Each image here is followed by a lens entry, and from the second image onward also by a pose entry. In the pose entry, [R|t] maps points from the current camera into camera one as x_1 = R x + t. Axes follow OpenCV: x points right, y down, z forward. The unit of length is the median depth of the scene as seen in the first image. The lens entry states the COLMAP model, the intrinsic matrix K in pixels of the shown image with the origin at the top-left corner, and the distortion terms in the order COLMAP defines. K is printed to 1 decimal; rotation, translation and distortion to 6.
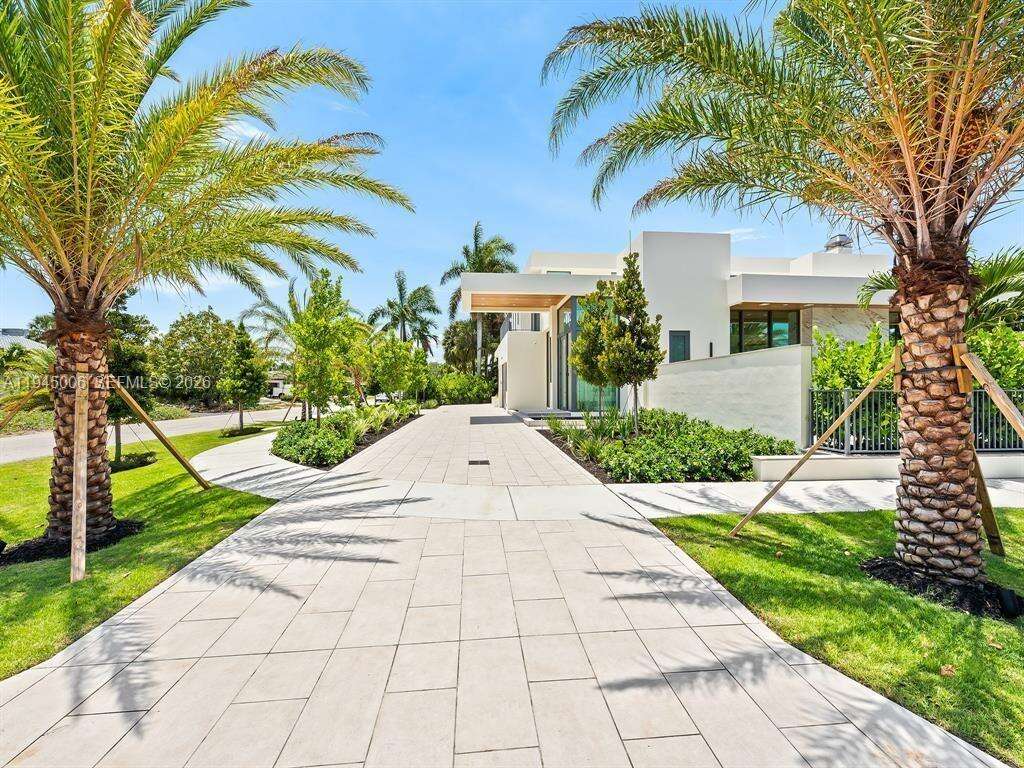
lens RADIAL K [[395.4, 0, 512.5], [0, 395.4, 387.8], [0, 0, 1]] dist [0.001477, 0.000094]
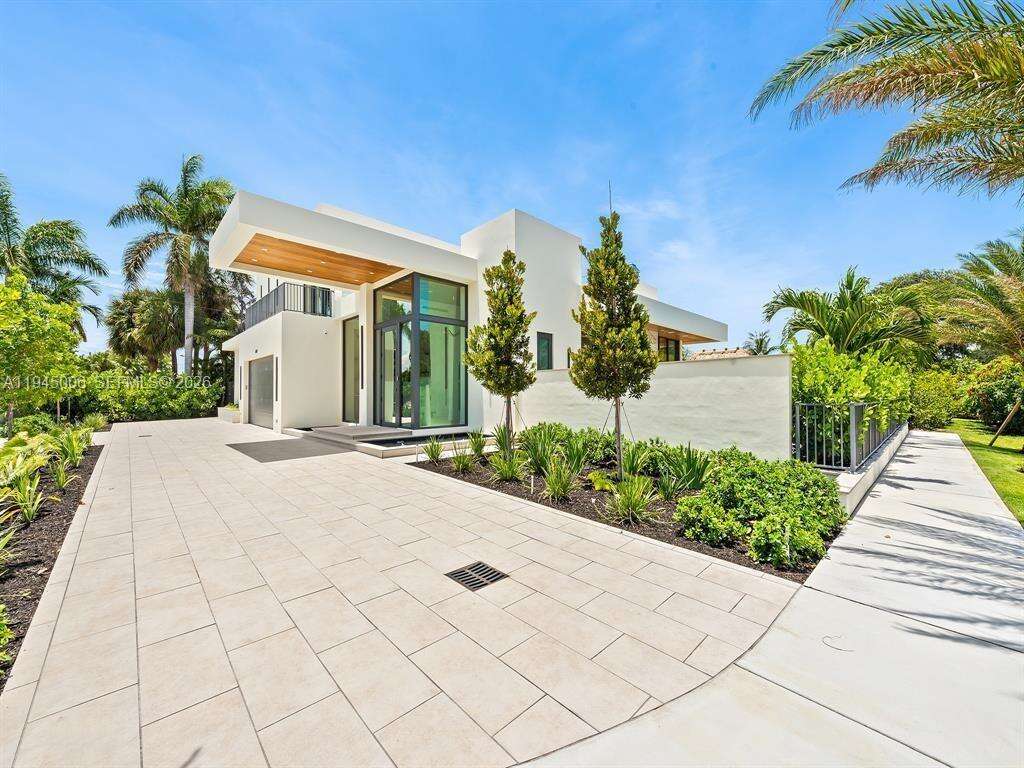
lens RADIAL K [[395.4, 0, 512.5], [0, 395.4, 387.8], [0, 0, 1]] dist [0.001477, 0.000094]
pose [[0.781956, 0.023804, 0.622879, -0.072776], [-0.010810, 0.999638, -0.024632, -0.000182], [-0.623240, 0.012527, 0.781930, 0.138703]]
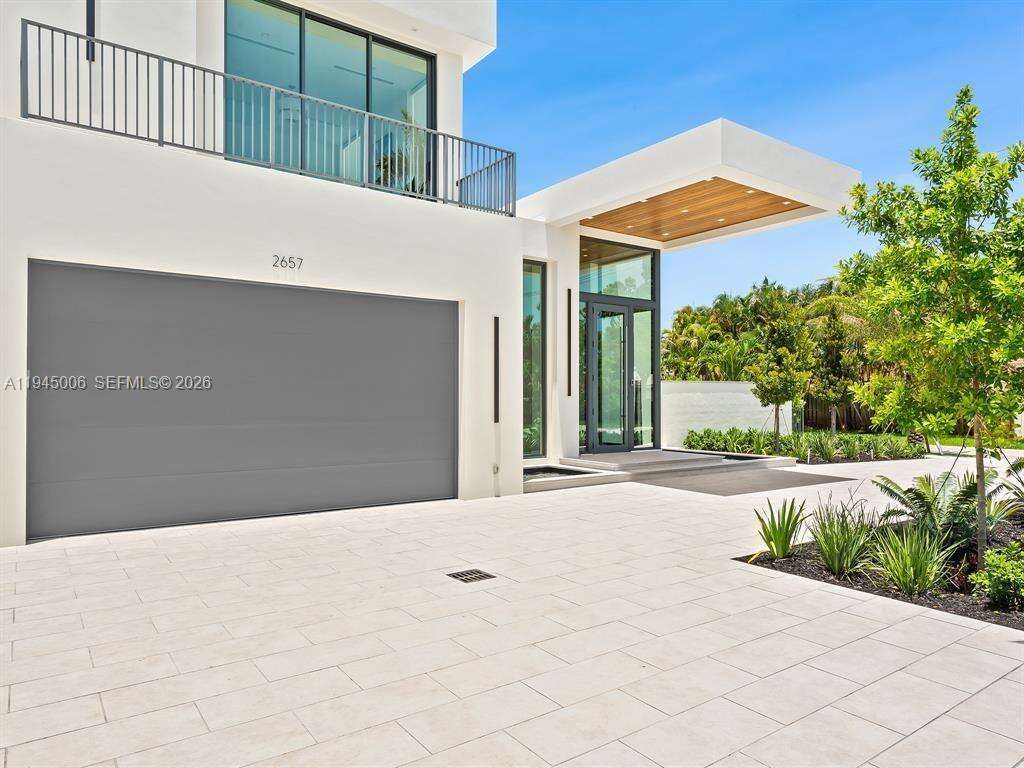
lens RADIAL K [[680.5, 0, 510.8], [0, 680.5, 390.7], [0, 0, 1]] dist [-0.002517, -0.000740]
pose [[-0.510595, 0.024676, 0.859467, -0.296295], [0.006044, 0.999666, -0.025111, 0.000154], [-0.859800, -0.007627, -0.510574, 0.828670]]
